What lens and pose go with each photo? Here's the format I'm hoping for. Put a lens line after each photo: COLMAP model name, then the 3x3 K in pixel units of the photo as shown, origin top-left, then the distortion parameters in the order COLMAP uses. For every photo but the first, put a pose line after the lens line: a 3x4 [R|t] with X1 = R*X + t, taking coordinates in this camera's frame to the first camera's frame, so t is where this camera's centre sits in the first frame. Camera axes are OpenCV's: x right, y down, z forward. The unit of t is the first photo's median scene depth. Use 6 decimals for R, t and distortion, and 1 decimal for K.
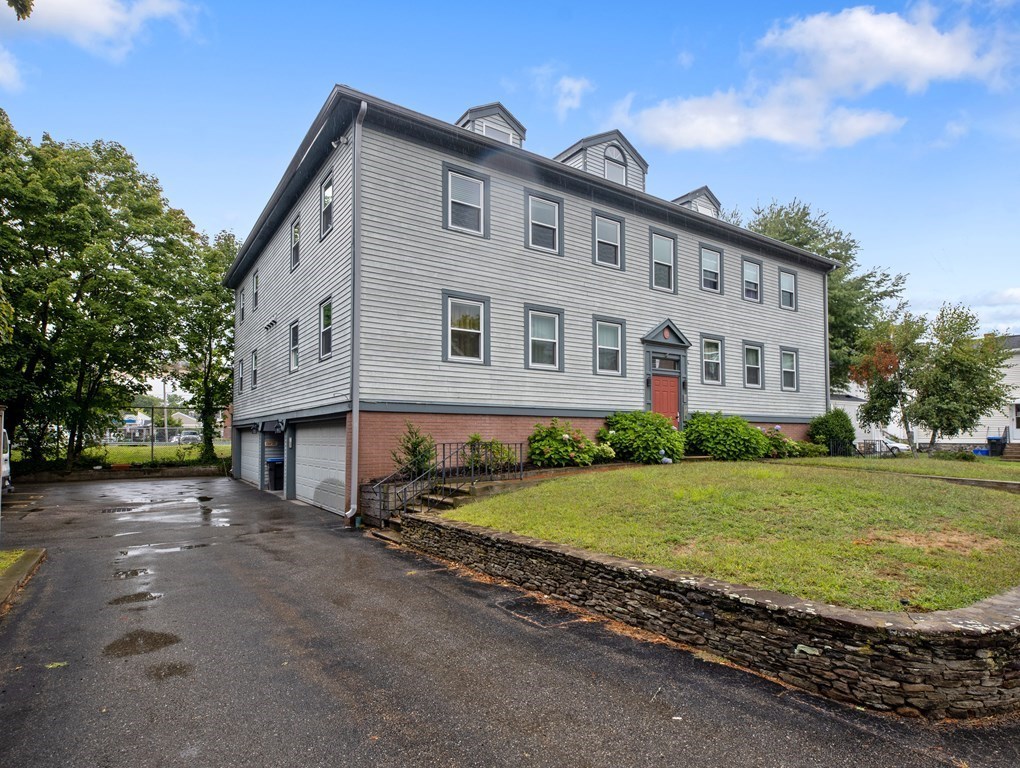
lens RADIAL K [[526.8, 0, 507.8], [0, 526.8, 403.2], [0, 0, 1]] dist [-0.001261, -0.000798]
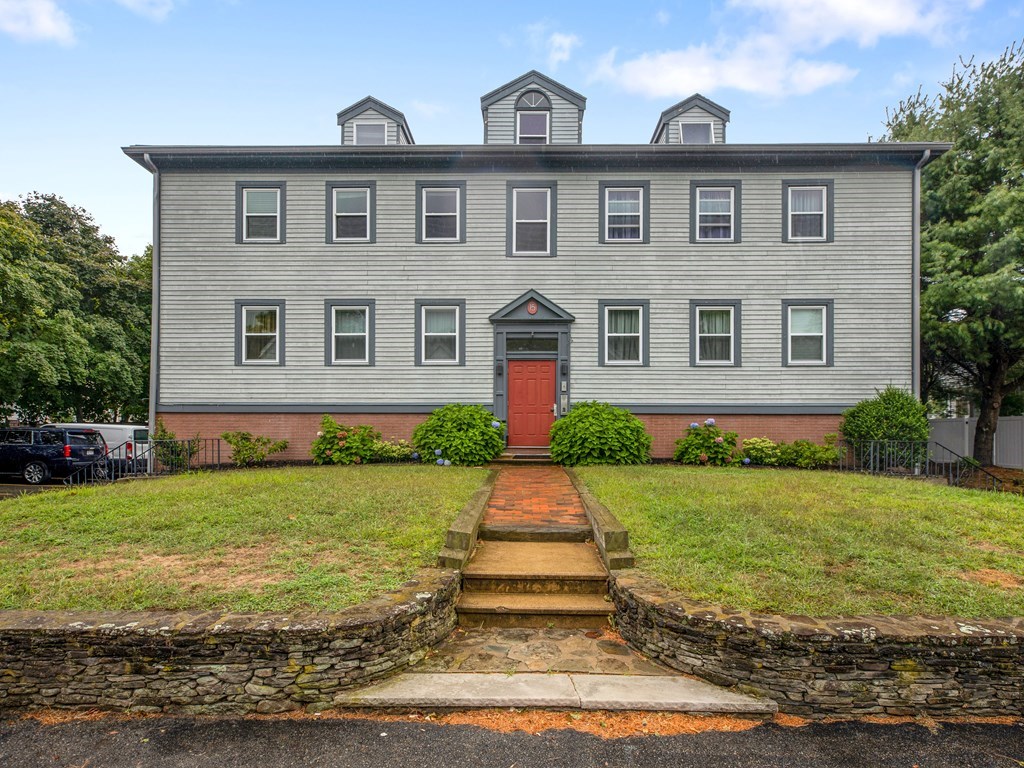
lens RADIAL K [[433.8, 0, 512.0], [0, 433.8, 426.7], [0, 0, 1]] dist [-0.001581, -0.000047]
pose [[0.836141, -0.009905, -0.548425, 0.731485], [0.033691, 0.998876, 0.033326, 0.032242], [0.547479, -0.046343, 0.835535, 0.470729]]
